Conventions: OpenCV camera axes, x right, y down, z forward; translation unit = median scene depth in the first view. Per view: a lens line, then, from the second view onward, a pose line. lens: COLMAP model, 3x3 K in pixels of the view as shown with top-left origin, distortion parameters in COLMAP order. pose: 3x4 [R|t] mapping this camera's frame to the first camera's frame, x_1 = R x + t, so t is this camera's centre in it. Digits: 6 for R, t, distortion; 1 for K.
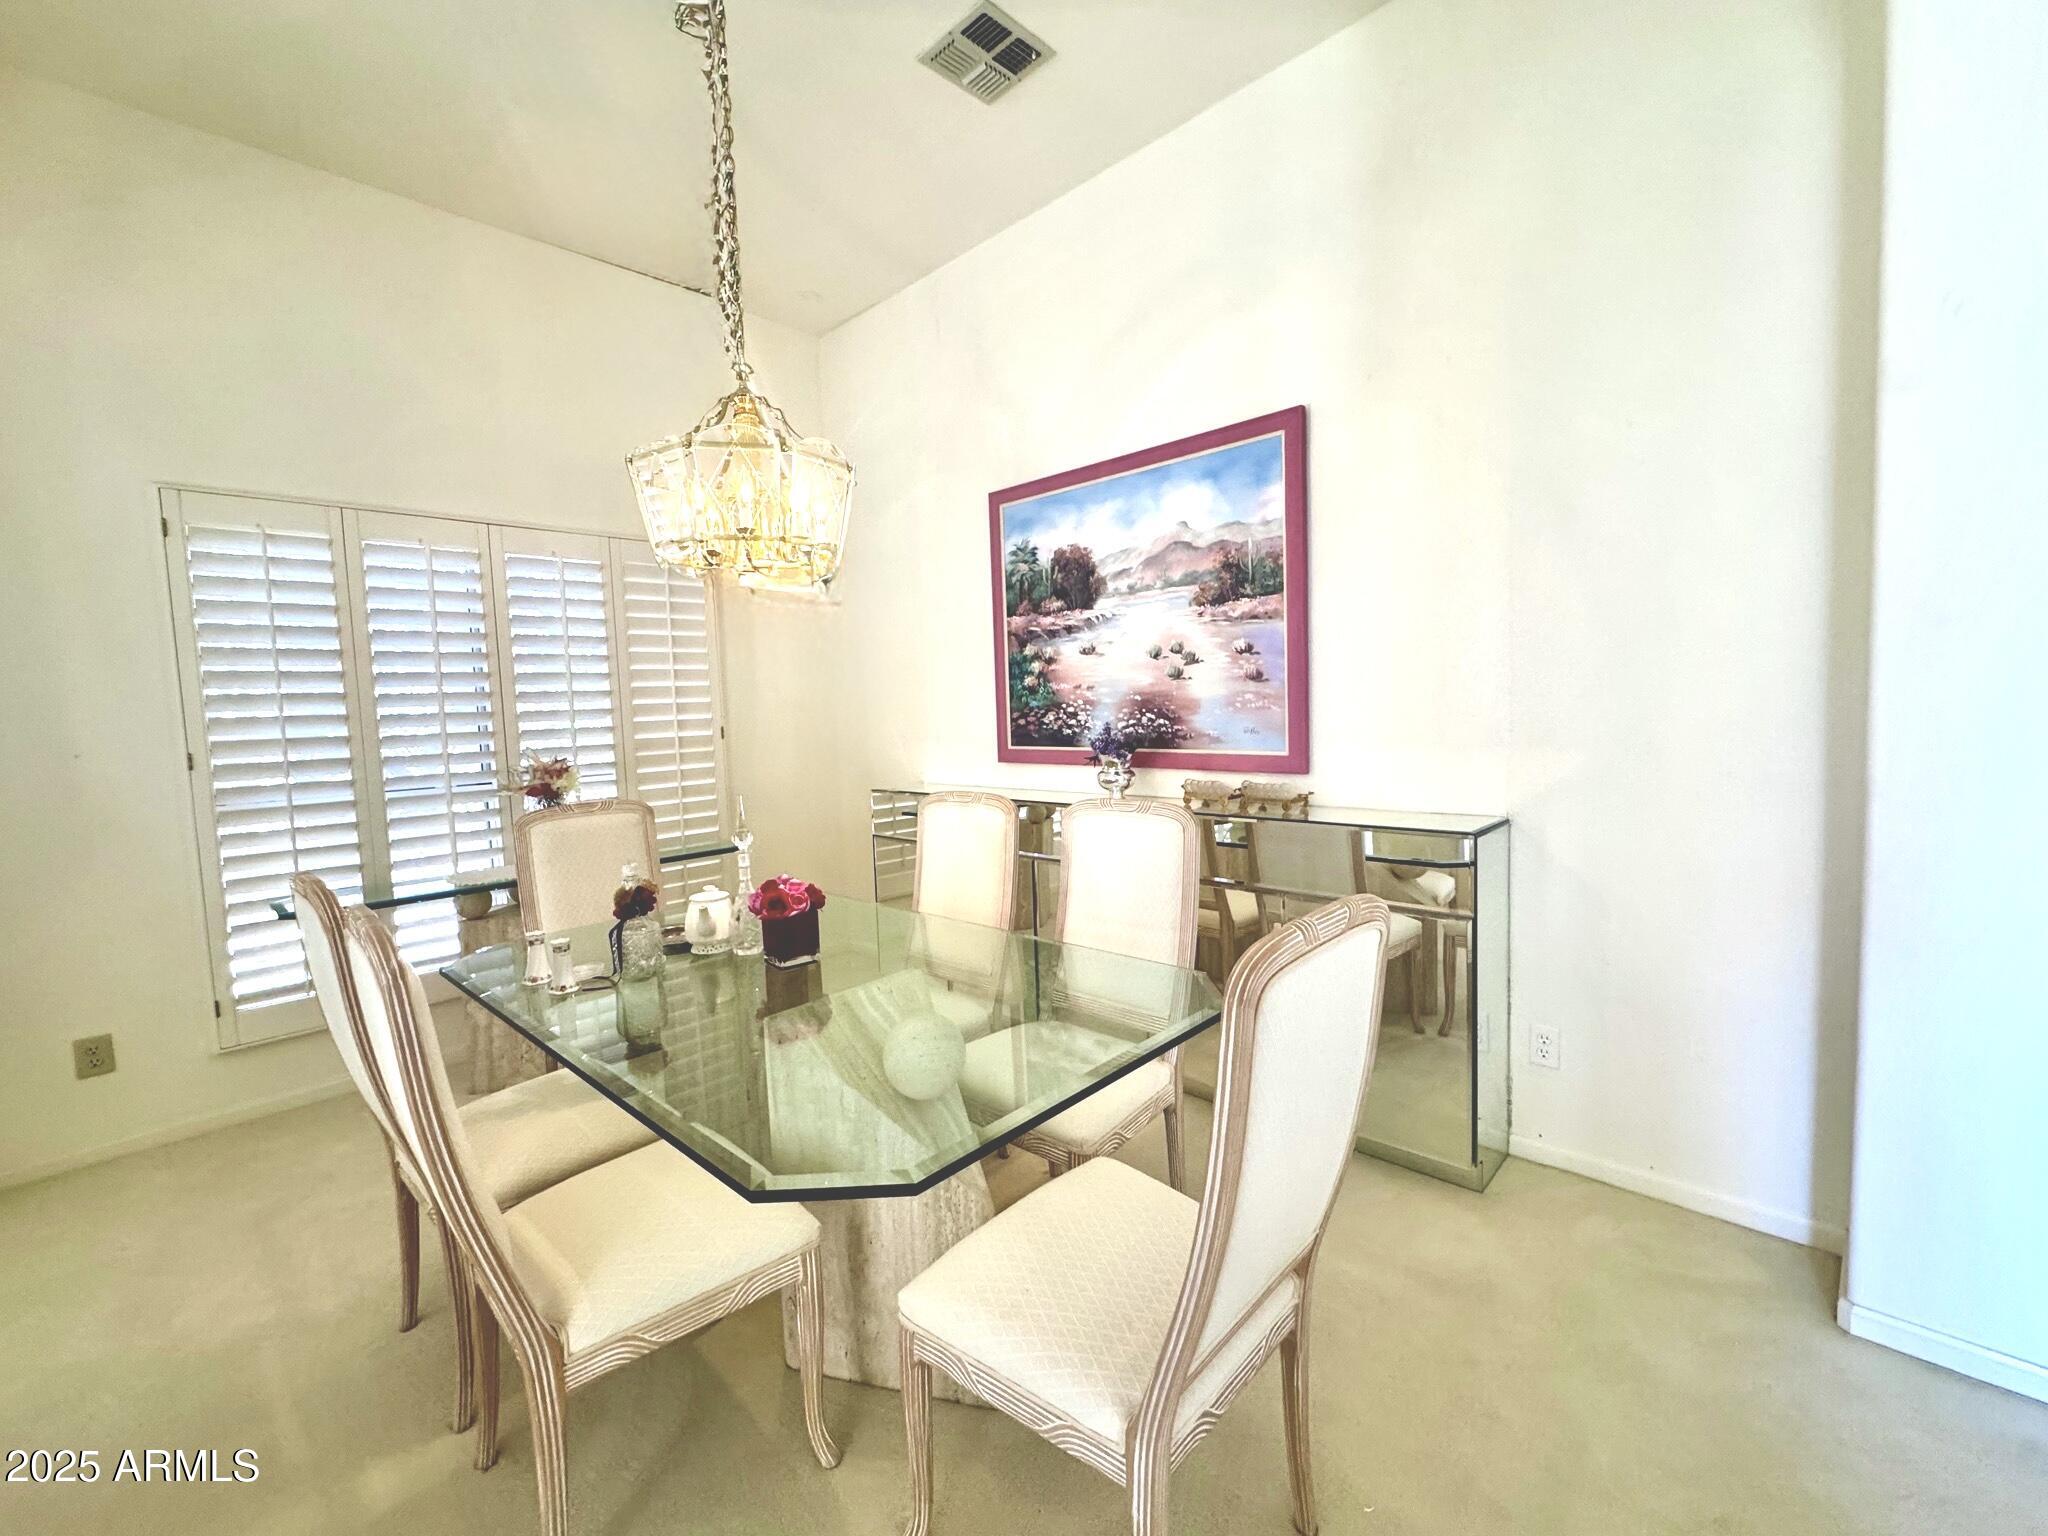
lens RADIAL K [[819.3, 0, 1061.6], [0, 819.3, 774.2], [0, 0, 1]] dist [-0.001728, 0.000258]
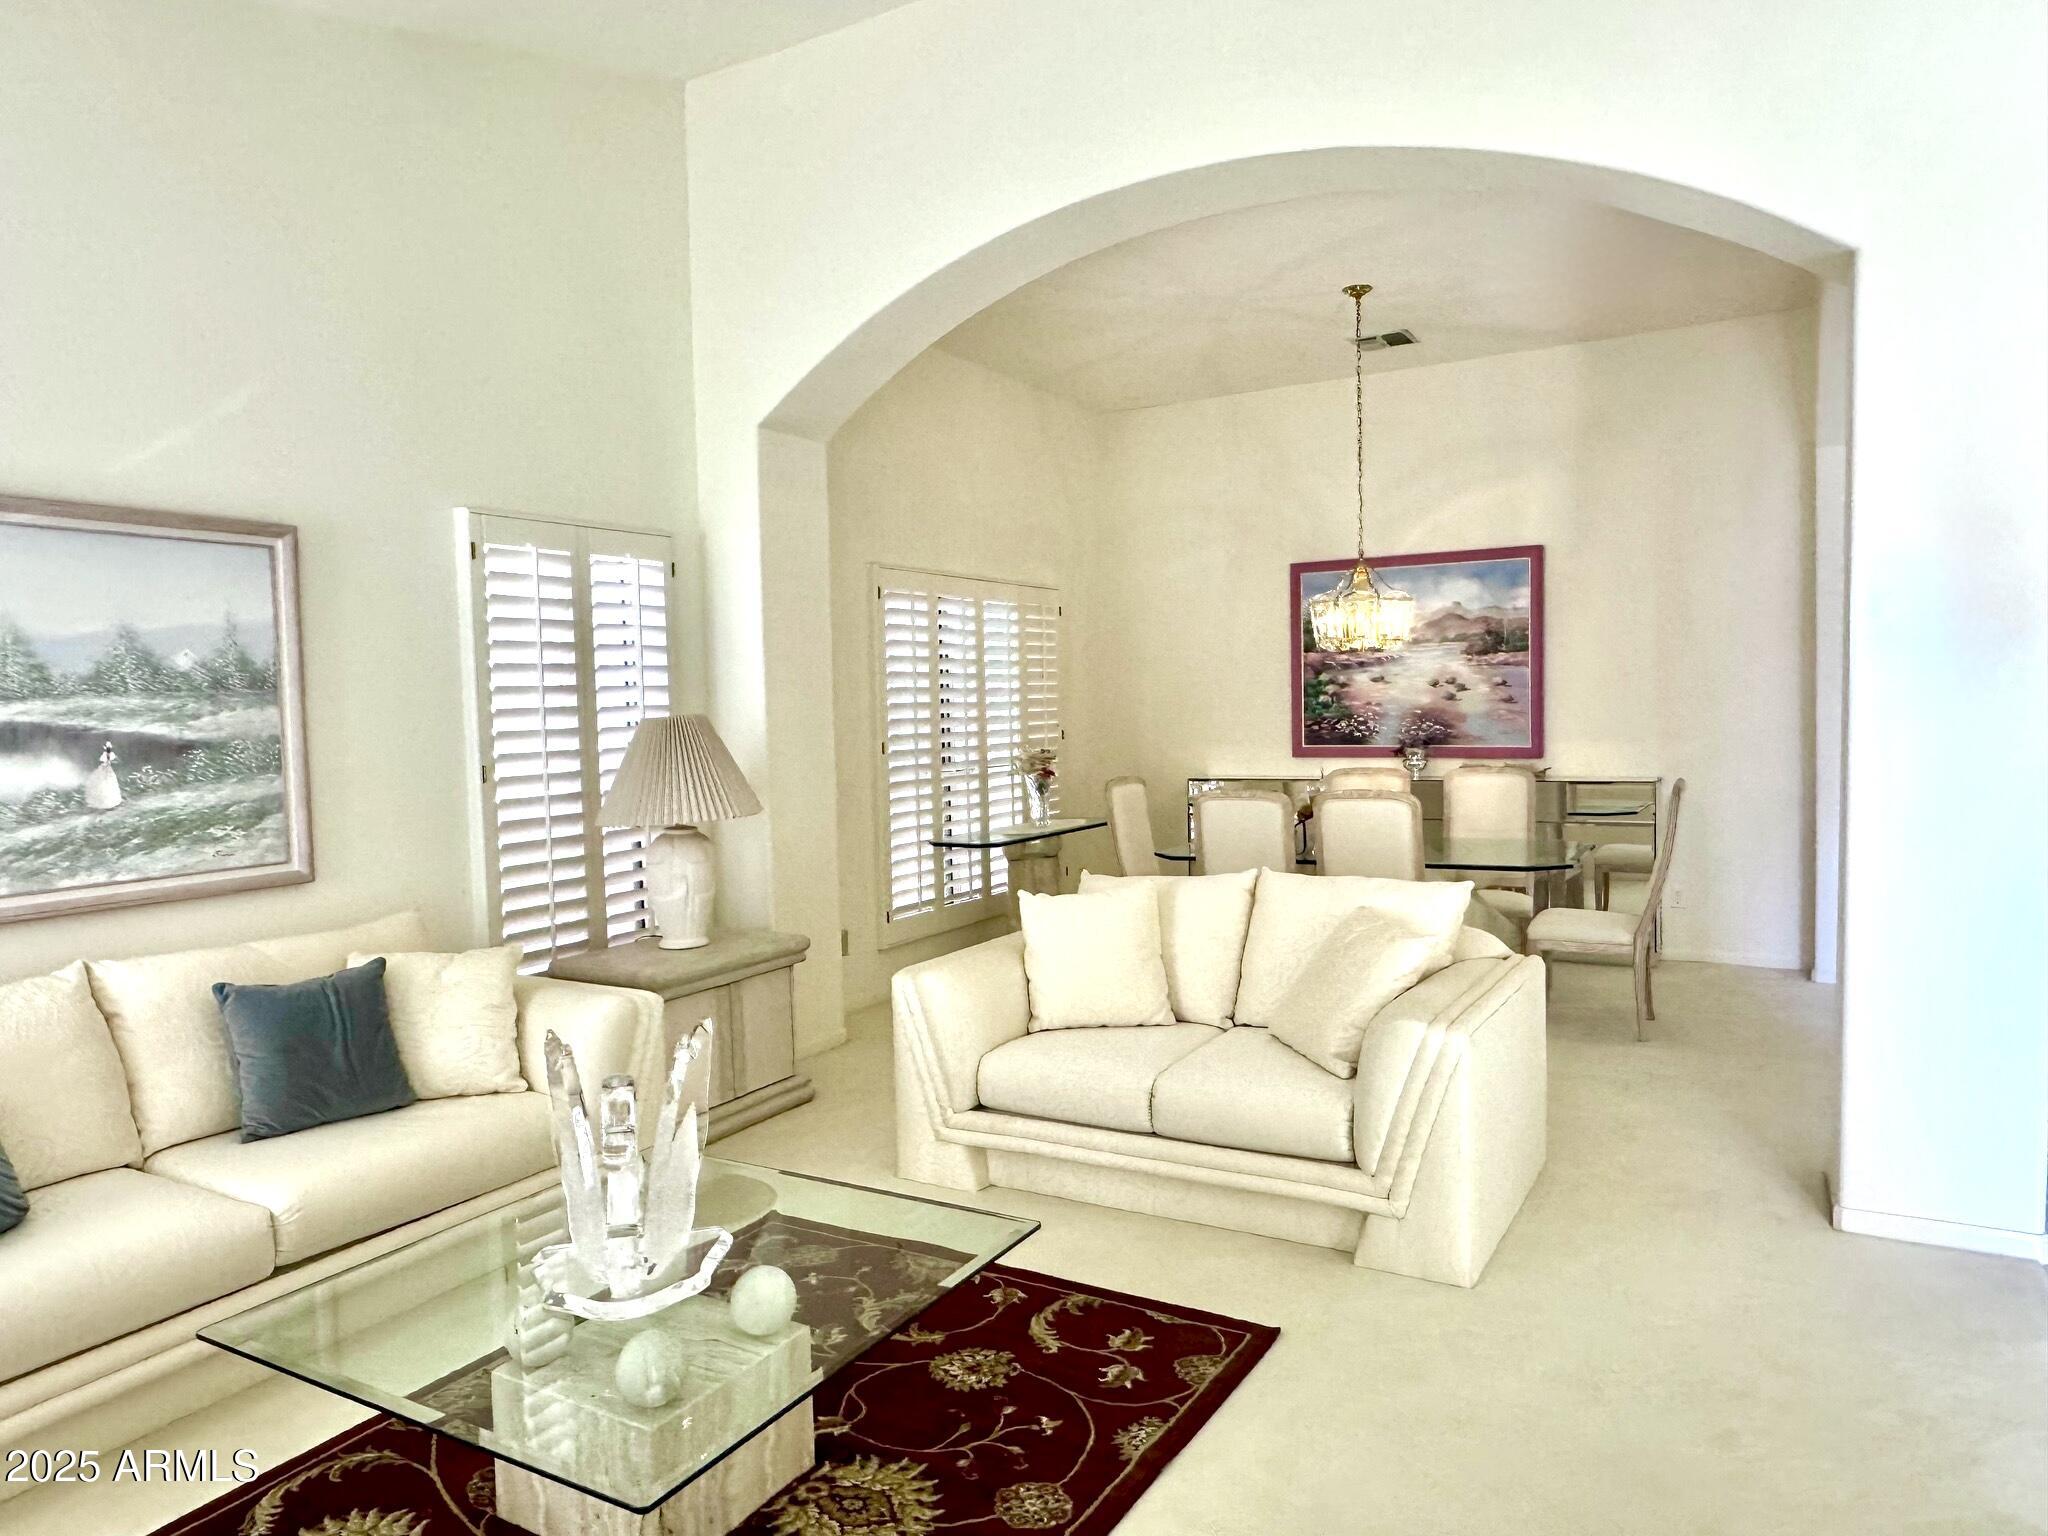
lens RADIAL K [[1345.2, 0, 1022.3], [0, 1345.2, 766.5], [0, 0, 1]] dist [0.002882, 0.001590]
pose [[0.976123, 0.000860, 0.217215, -1.219435], [0.008803, 0.999014, -0.043518, 0.115337], [-0.217038, 0.044392, 0.975153, -1.326795]]
